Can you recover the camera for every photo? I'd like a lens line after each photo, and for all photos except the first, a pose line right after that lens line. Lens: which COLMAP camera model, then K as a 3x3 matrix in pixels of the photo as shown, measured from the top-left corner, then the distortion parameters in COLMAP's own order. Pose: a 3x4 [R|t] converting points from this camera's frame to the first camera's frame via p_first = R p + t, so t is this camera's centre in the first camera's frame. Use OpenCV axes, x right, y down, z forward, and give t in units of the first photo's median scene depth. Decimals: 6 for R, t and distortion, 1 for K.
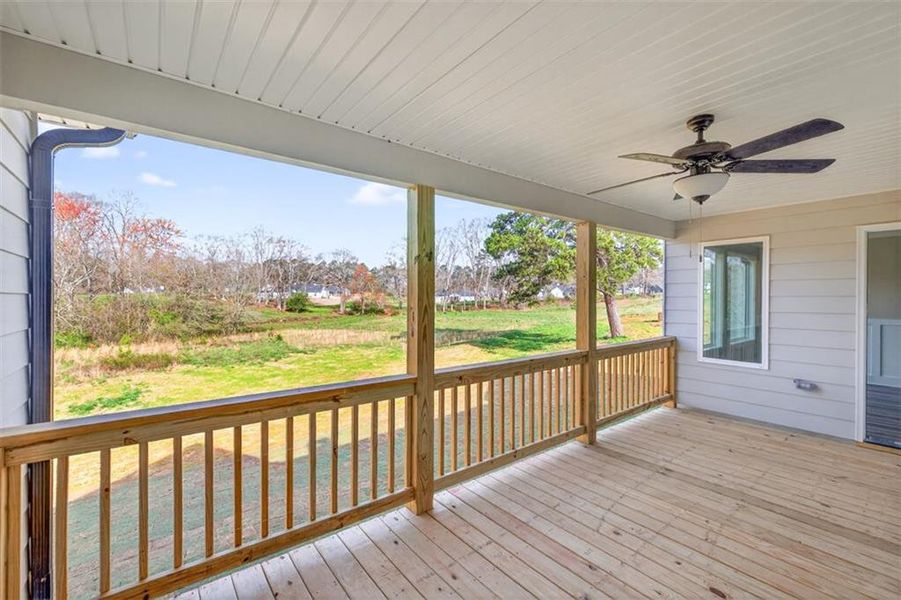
lens RADIAL K [[378.6, 0, 451.2], [0, 378.6, 295.5], [0, 0, 1]] dist [0.001333, 0.000231]
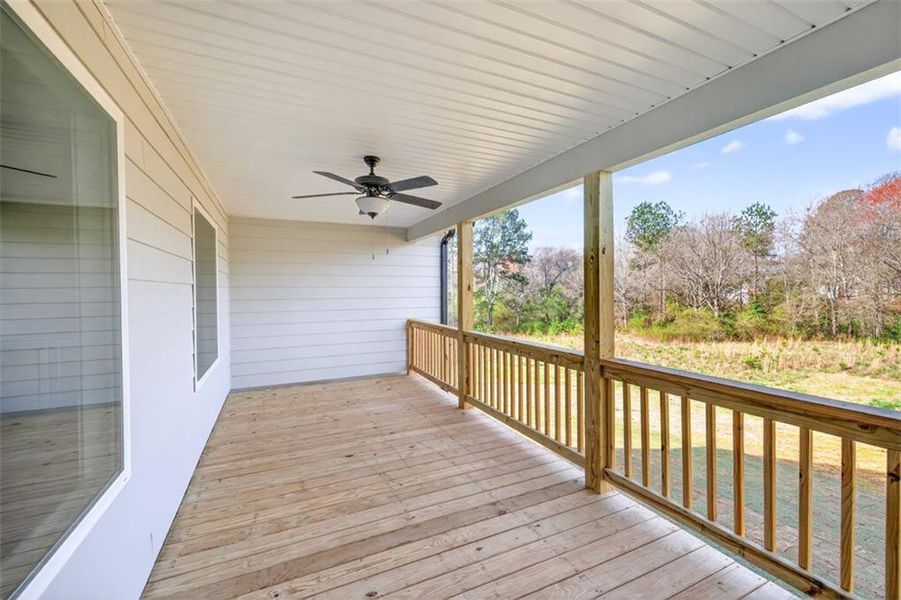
lens RADIAL K [[378.6, 0, 451.2], [0, 378.6, 295.5], [0, 0, 1]] dist [0.001333, 0.000231]
pose [[-0.215269, 0.016950, -0.976408, 1.388841], [0.017563, 0.999755, 0.013483, 0.018116], [0.976397, -0.014246, -0.215514, 1.119589]]
